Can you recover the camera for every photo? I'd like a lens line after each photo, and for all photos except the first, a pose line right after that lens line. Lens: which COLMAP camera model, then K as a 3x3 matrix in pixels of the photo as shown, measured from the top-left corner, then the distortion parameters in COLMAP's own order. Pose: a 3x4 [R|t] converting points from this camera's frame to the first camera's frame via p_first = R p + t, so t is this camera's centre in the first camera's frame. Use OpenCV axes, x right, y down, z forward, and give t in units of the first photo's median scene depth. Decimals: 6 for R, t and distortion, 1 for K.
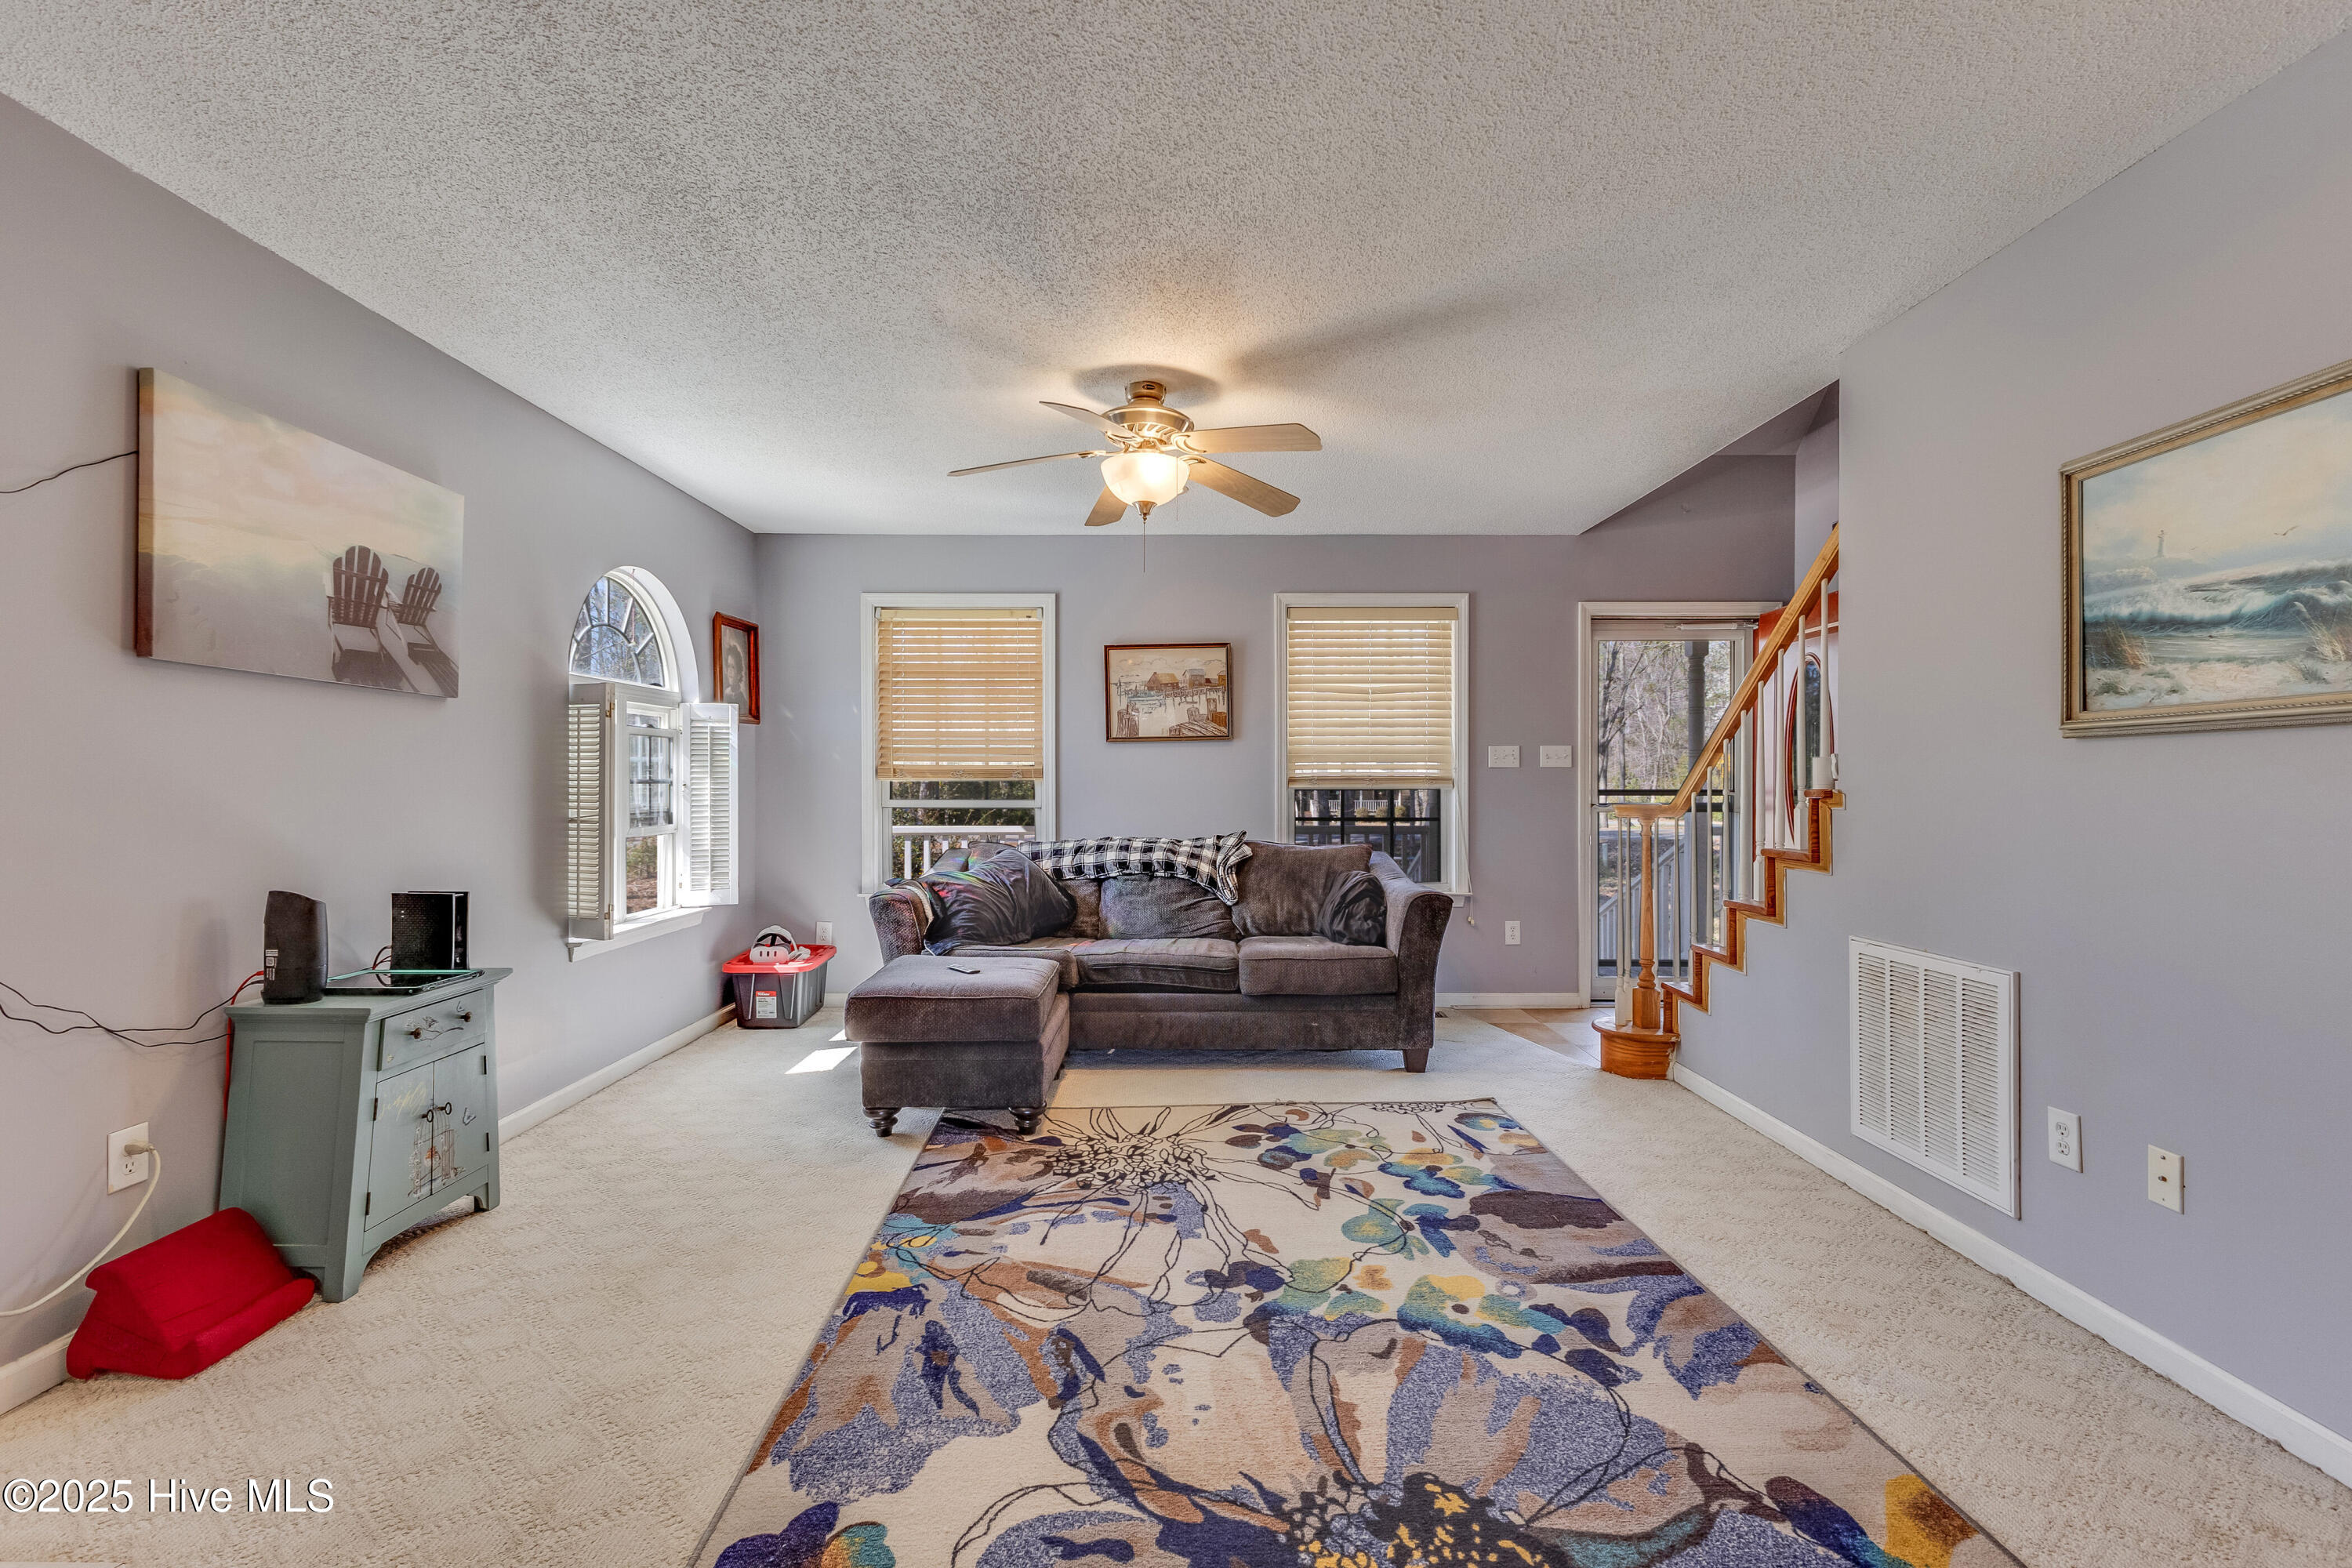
lens RADIAL K [[1017.8, 0, 1174.5], [0, 1017.8, 785.3], [0, 0, 1]] dist [0.009895, -0.000075]
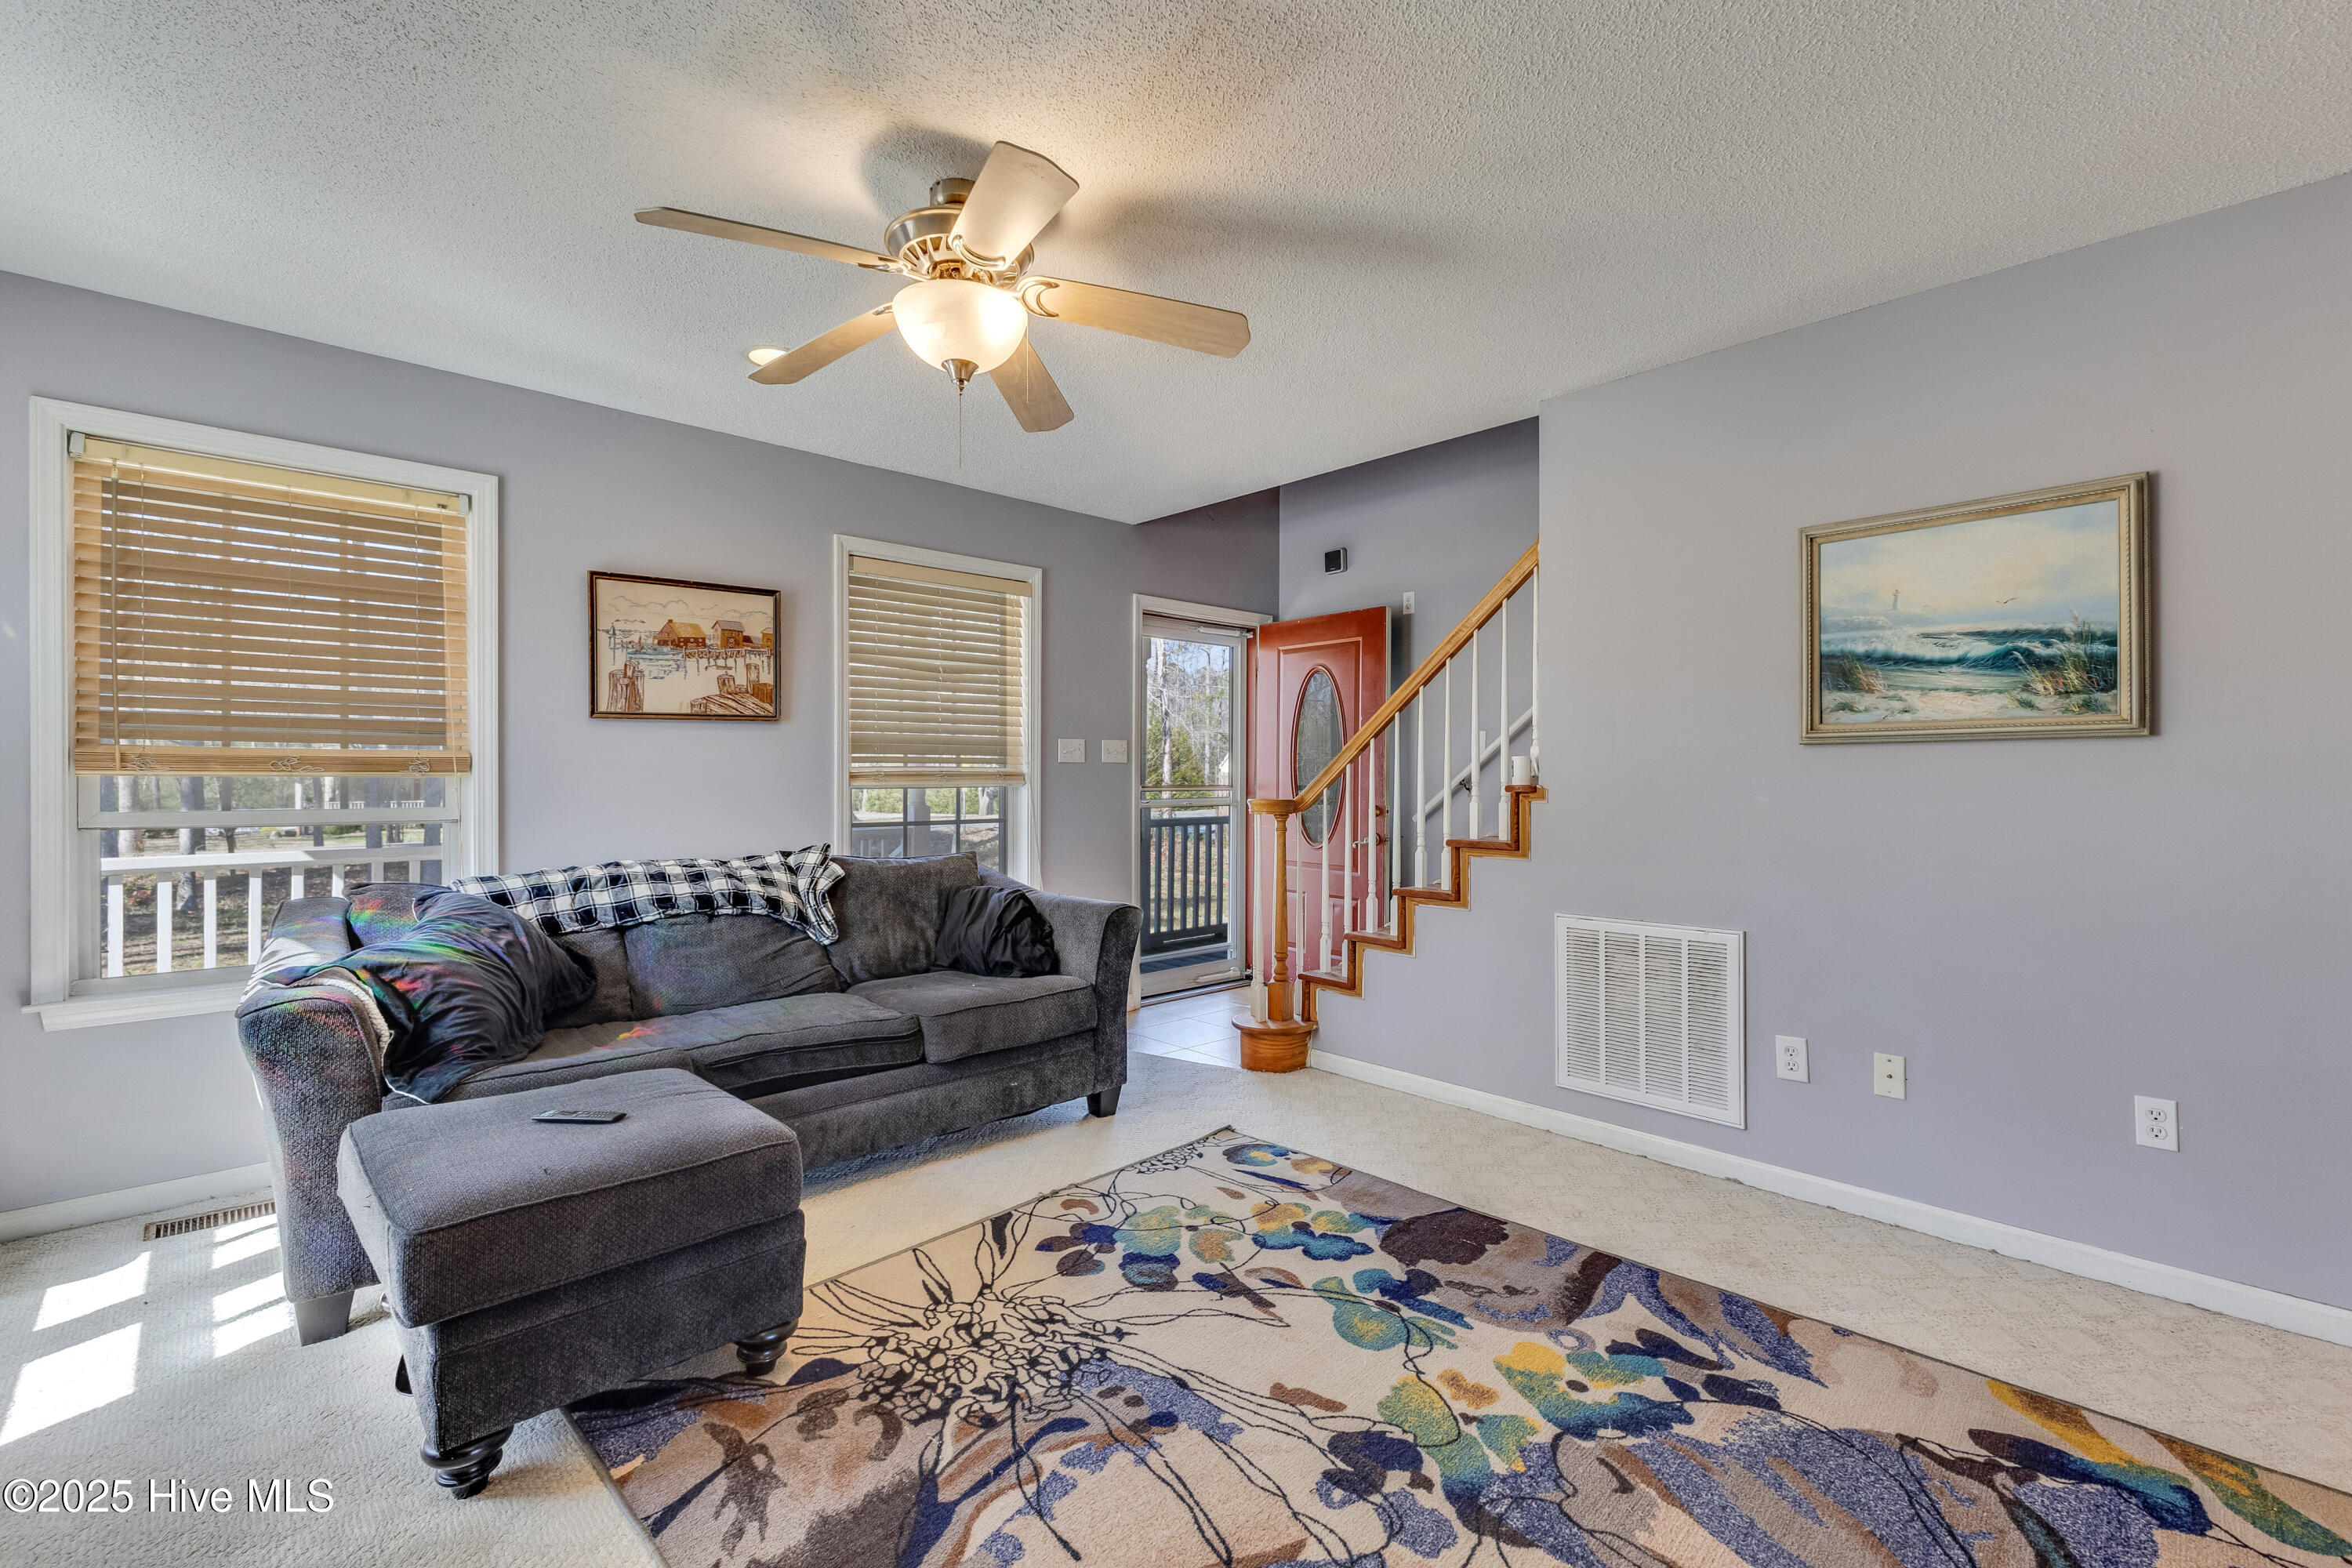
lens RADIAL K [[1023.8, 0, 1177.2], [0, 1023.8, 777.1], [0, 0, 1]] dist [0.009740, 0.000775]
pose [[0.729955, -0.000242, 0.683495, -0.435480], [0.002328, 0.999995, -0.002132, -0.003174], [-0.683491, 0.003148, 0.729952, 0.455470]]
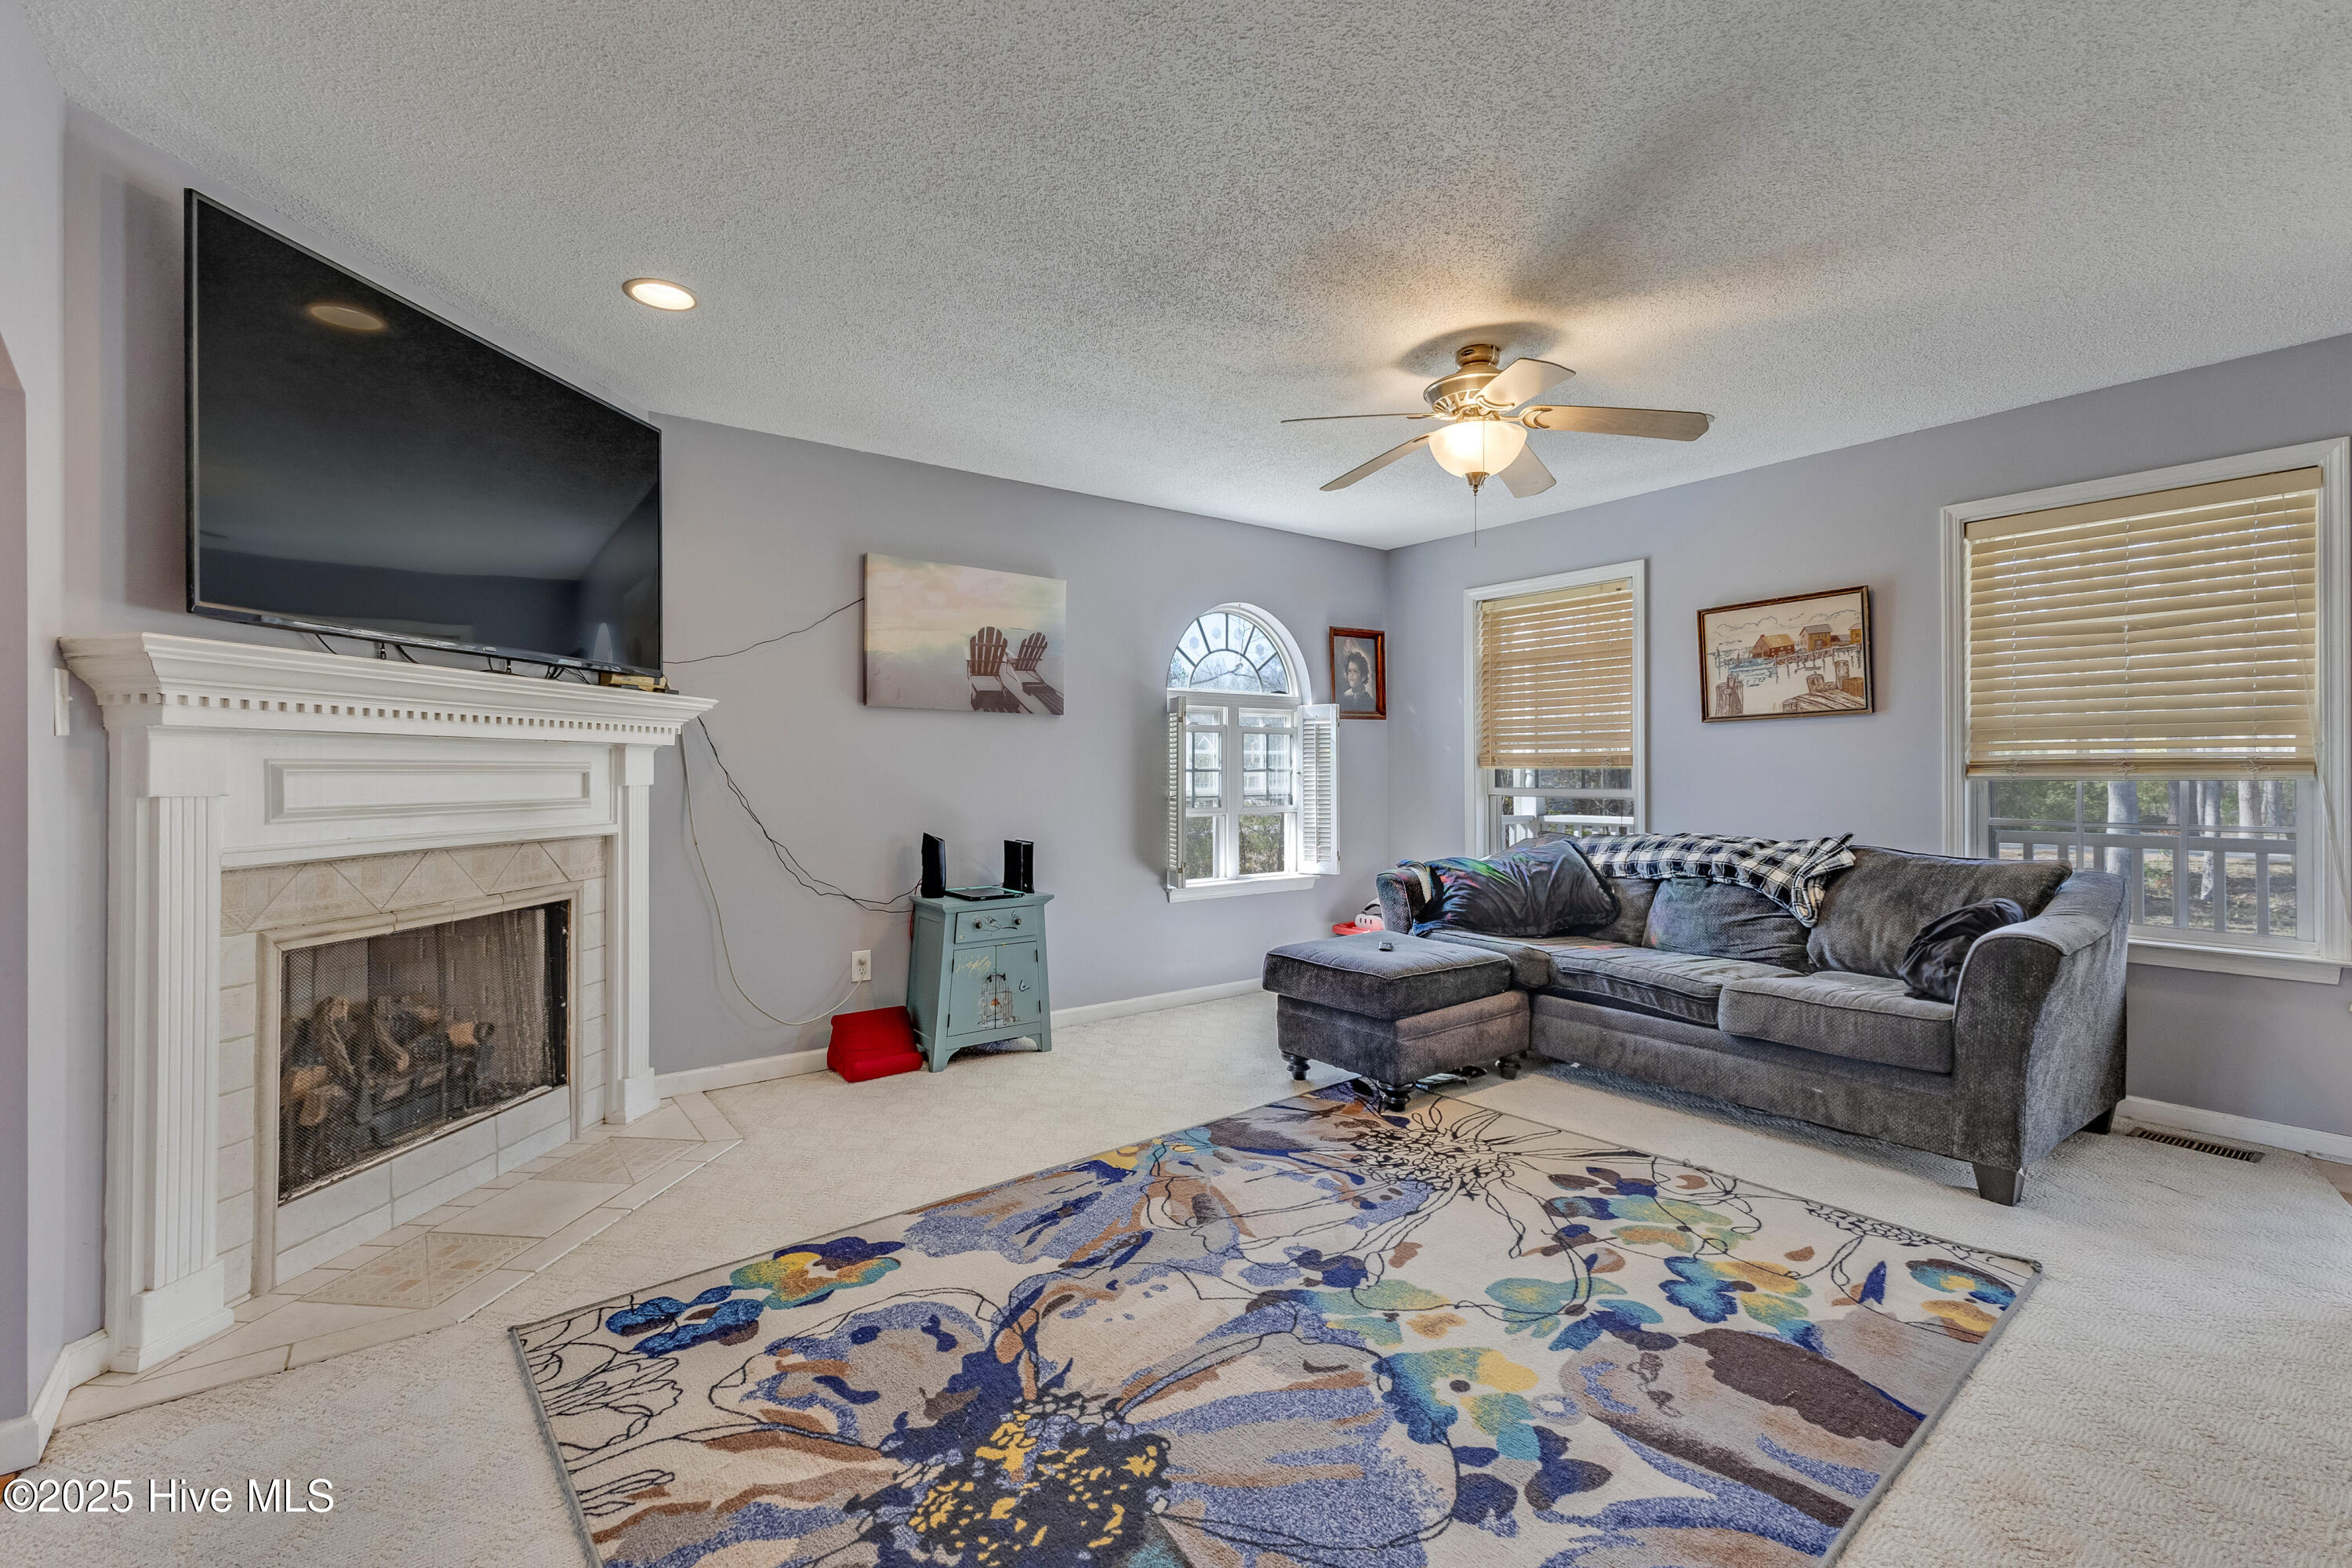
lens RADIAL K [[1023.8, 0, 1177.2], [0, 1023.8, 777.1], [0, 0, 1]] dist [0.009740, 0.000775]
pose [[0.604875, 0.001897, -0.796318, 0.629389], [-0.000541, 0.999998, 0.001971, 0.003115], [0.796320, -0.000762, 0.604875, 0.226985]]
